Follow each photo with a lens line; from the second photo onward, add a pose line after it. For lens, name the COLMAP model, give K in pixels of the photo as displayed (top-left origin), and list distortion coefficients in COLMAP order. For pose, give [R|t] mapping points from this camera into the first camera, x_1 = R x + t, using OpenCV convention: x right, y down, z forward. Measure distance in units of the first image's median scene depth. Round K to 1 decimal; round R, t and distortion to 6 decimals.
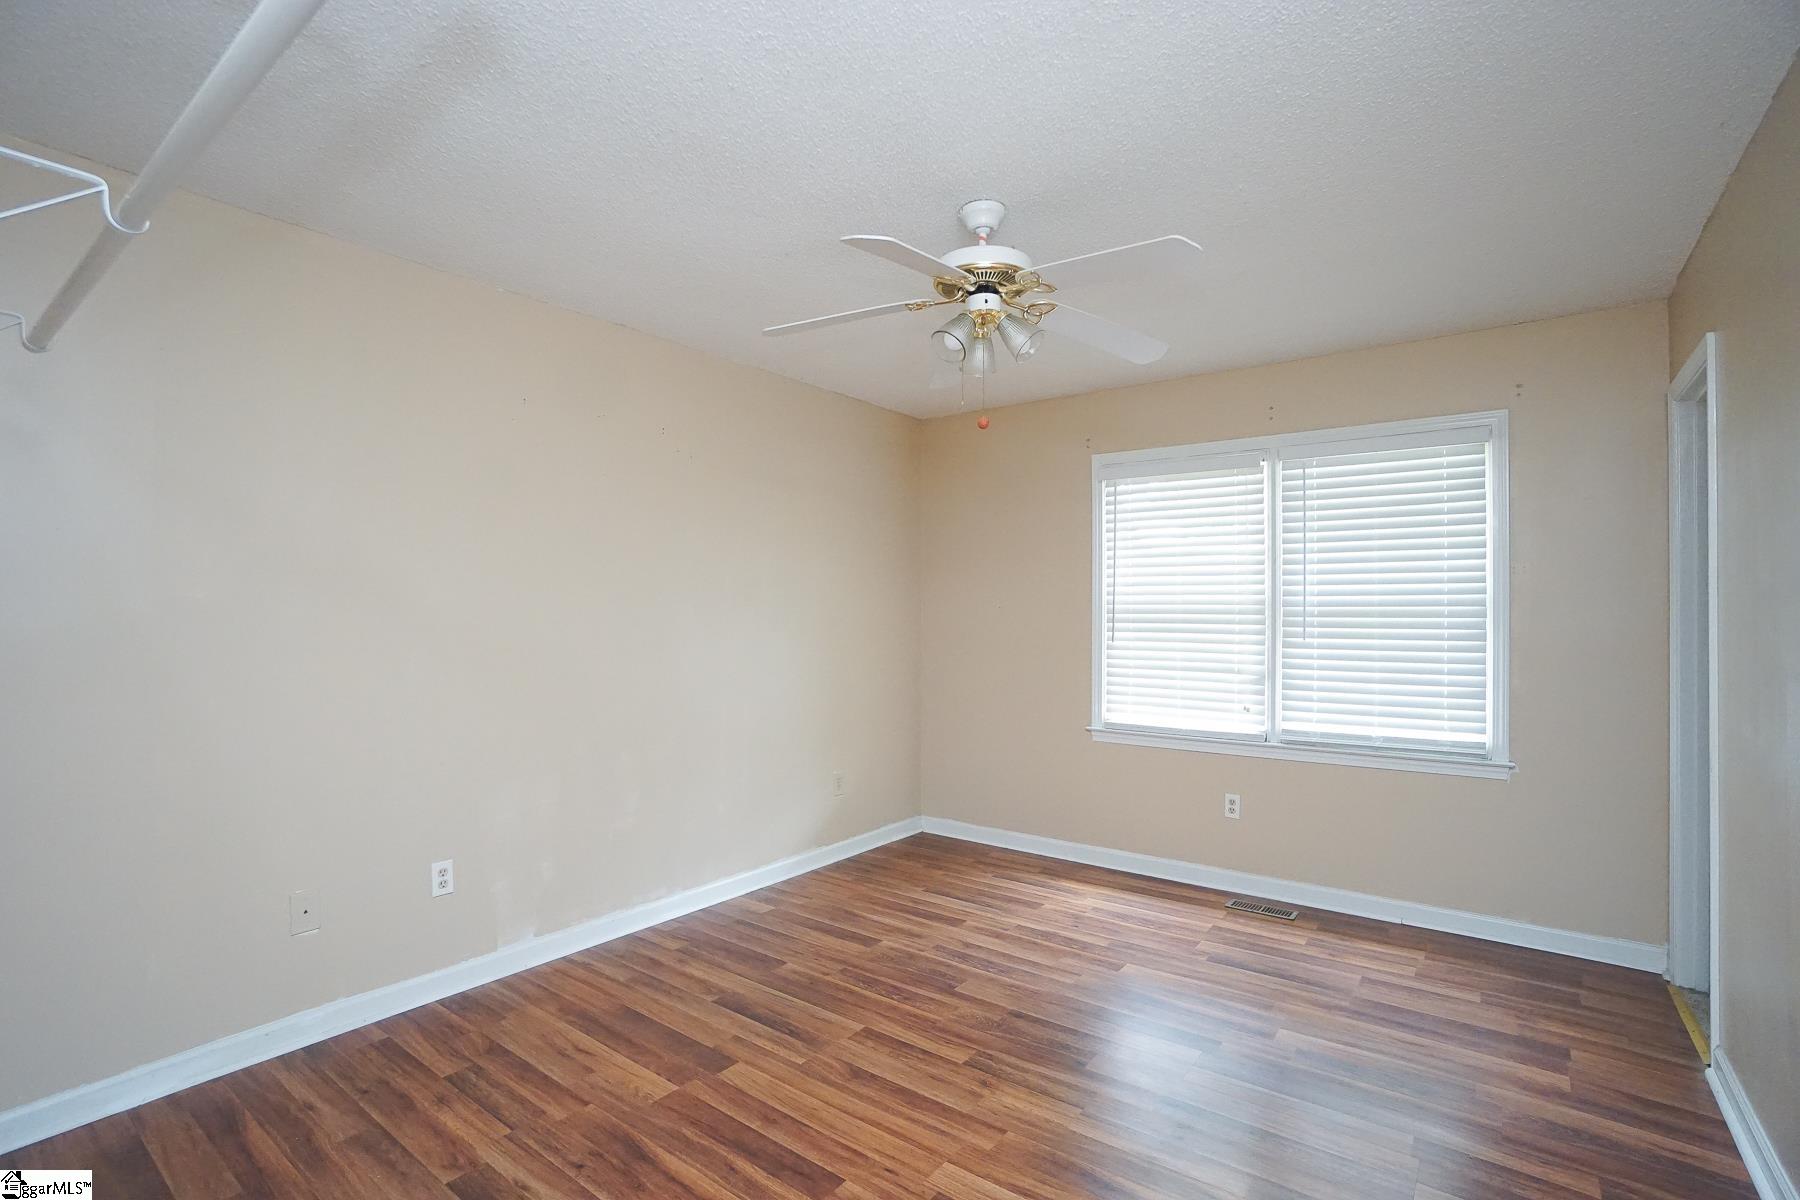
lens RADIAL K [[857.4, 0, 891.2], [0, 857.4, 600.3], [0, 0, 1]] dist [-0.045306, 0.017201]
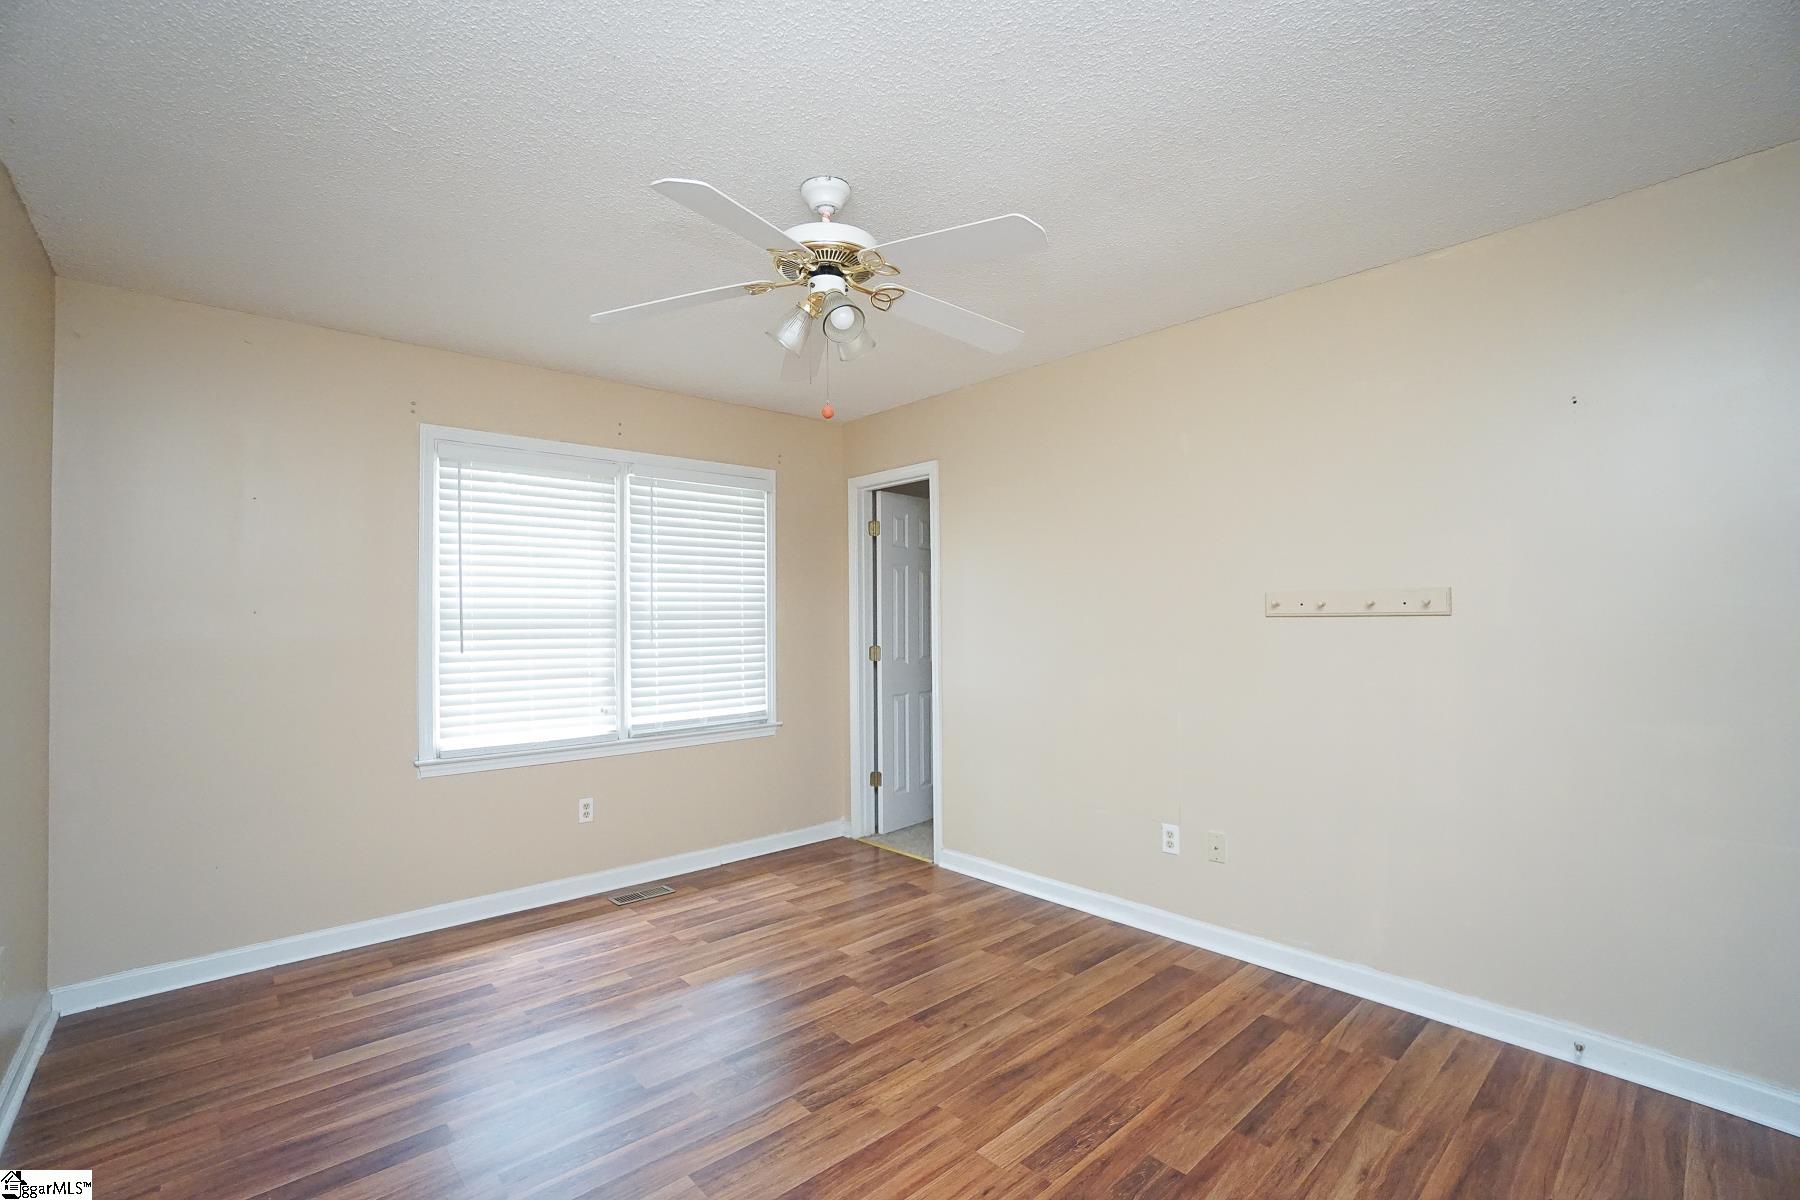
lens RADIAL K [[801.9, 0, 893.2], [0, 801.9, 593.0], [0, 0, 1]] dist [-0.047038, 0.013852]
pose [[0.175154, 0.025360, 0.984214, -0.480721], [-0.003484, 0.999678, -0.025138, 0.009182], [-0.984535, 0.000974, 0.175186, 0.497192]]
